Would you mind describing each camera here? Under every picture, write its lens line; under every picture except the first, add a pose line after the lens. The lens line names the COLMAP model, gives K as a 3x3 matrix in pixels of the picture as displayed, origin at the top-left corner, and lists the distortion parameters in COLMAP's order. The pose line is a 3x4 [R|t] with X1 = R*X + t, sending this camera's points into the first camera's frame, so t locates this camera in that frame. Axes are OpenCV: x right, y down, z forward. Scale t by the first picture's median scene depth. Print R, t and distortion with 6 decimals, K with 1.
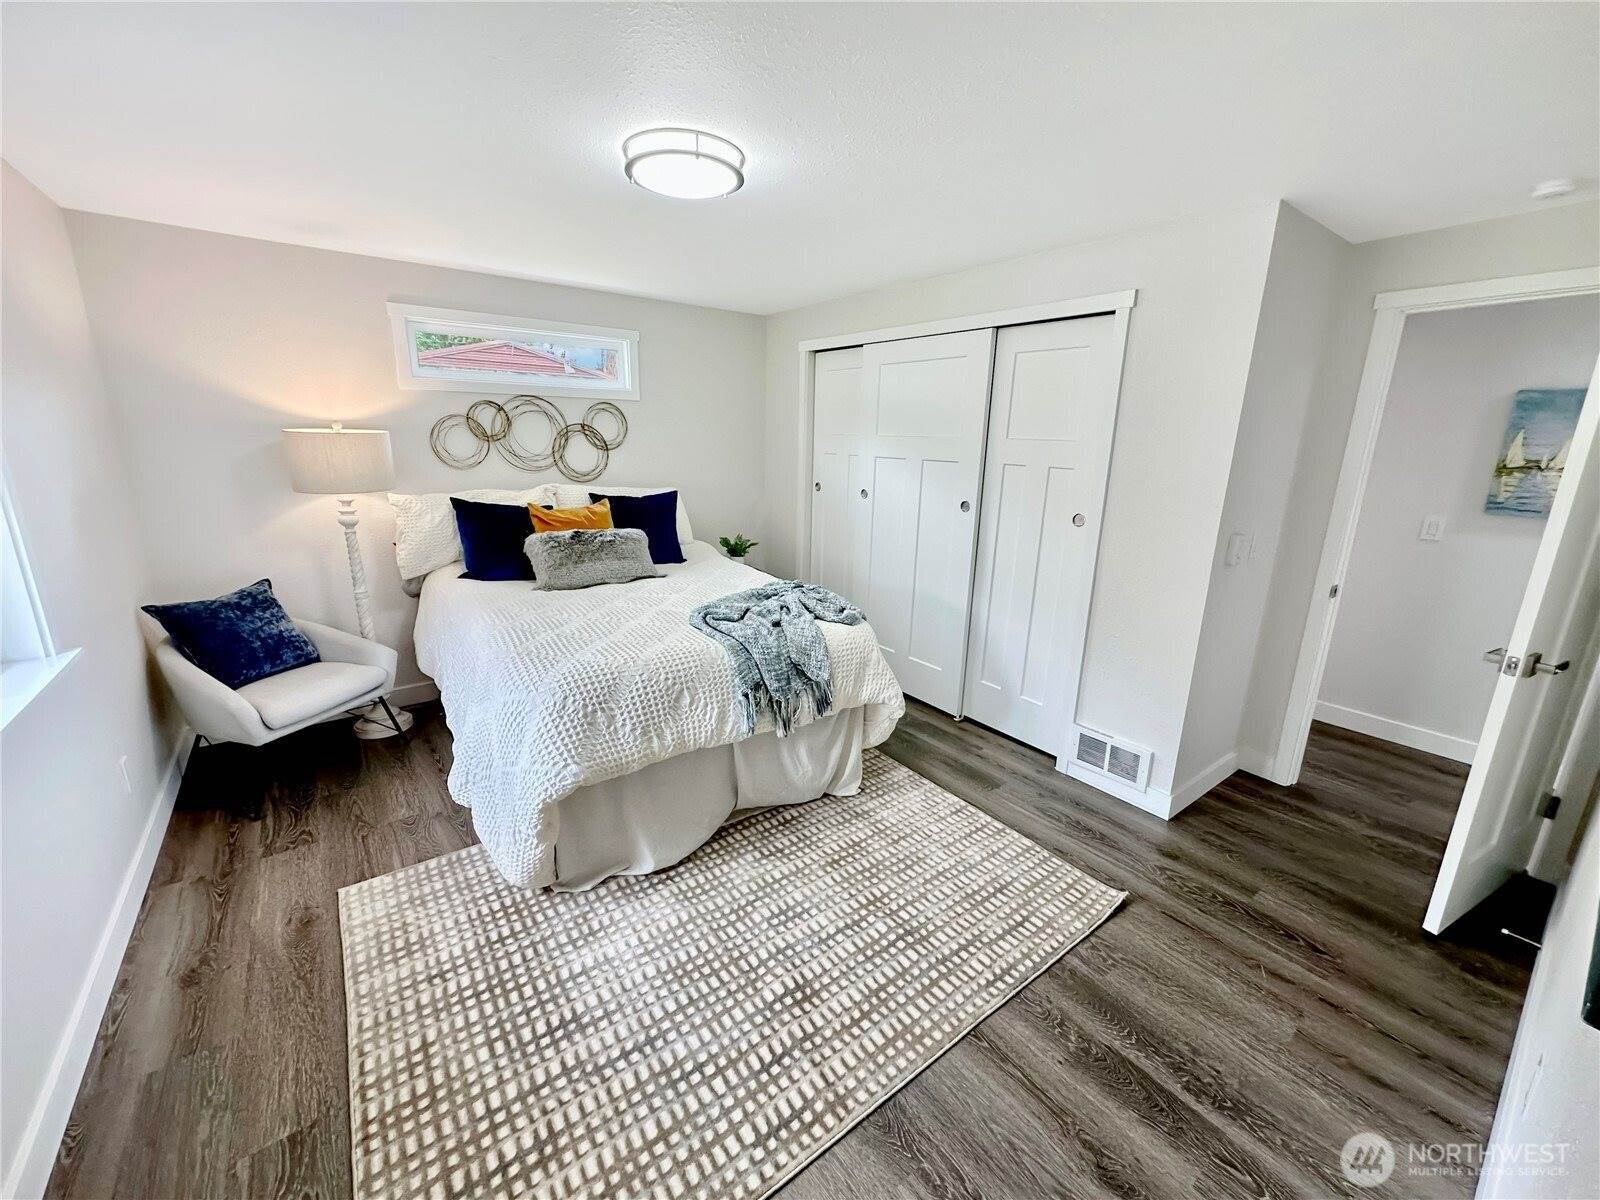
lens RADIAL K [[640.0, 0, 800.0], [0, 640.0, 600.0], [0, 0, 1]] dist [-0.000546, -0.000047]
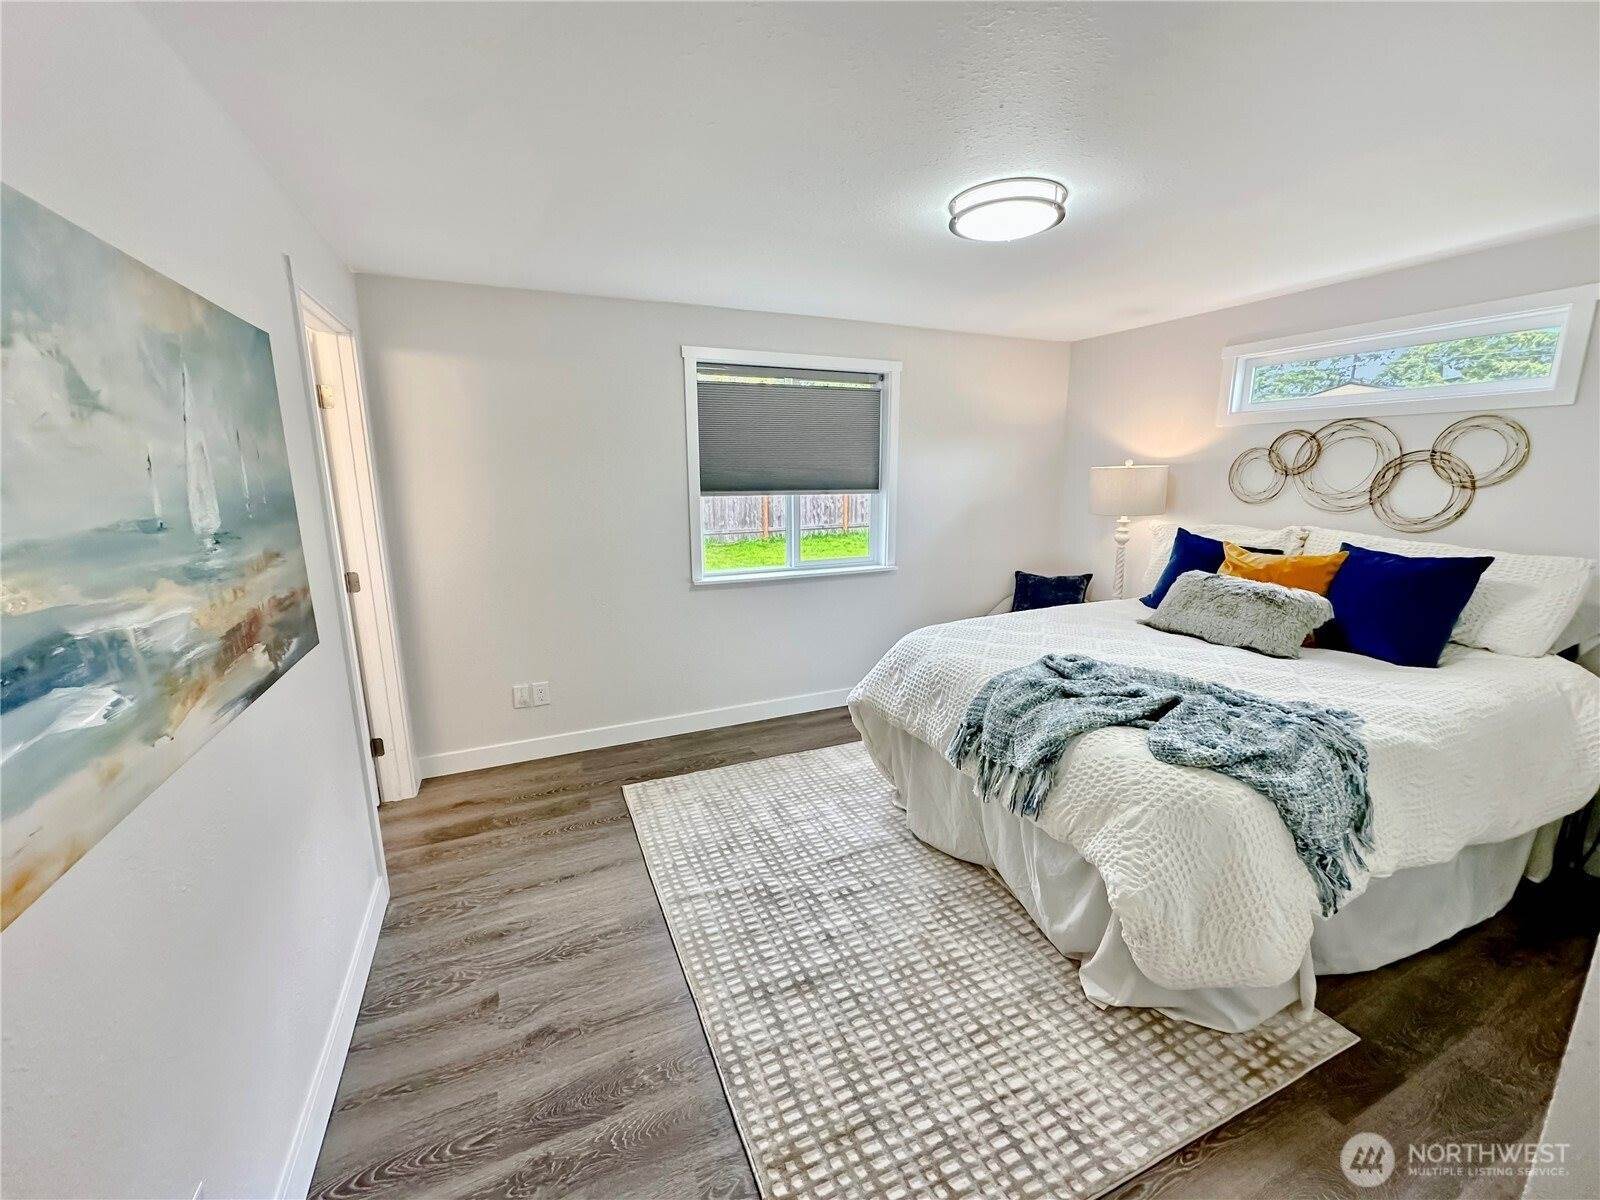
lens RADIAL K [[640.0, 0, 800.0], [0, 640.0, 600.0], [0, 0, 1]] dist [-0.000546, -0.000047]
pose [[-0.224995, 0.176637, -0.958215, 0.927863], [-0.243211, 0.942120, 0.230778, -0.209545], [0.943518, 0.284972, -0.169012, 0.937823]]
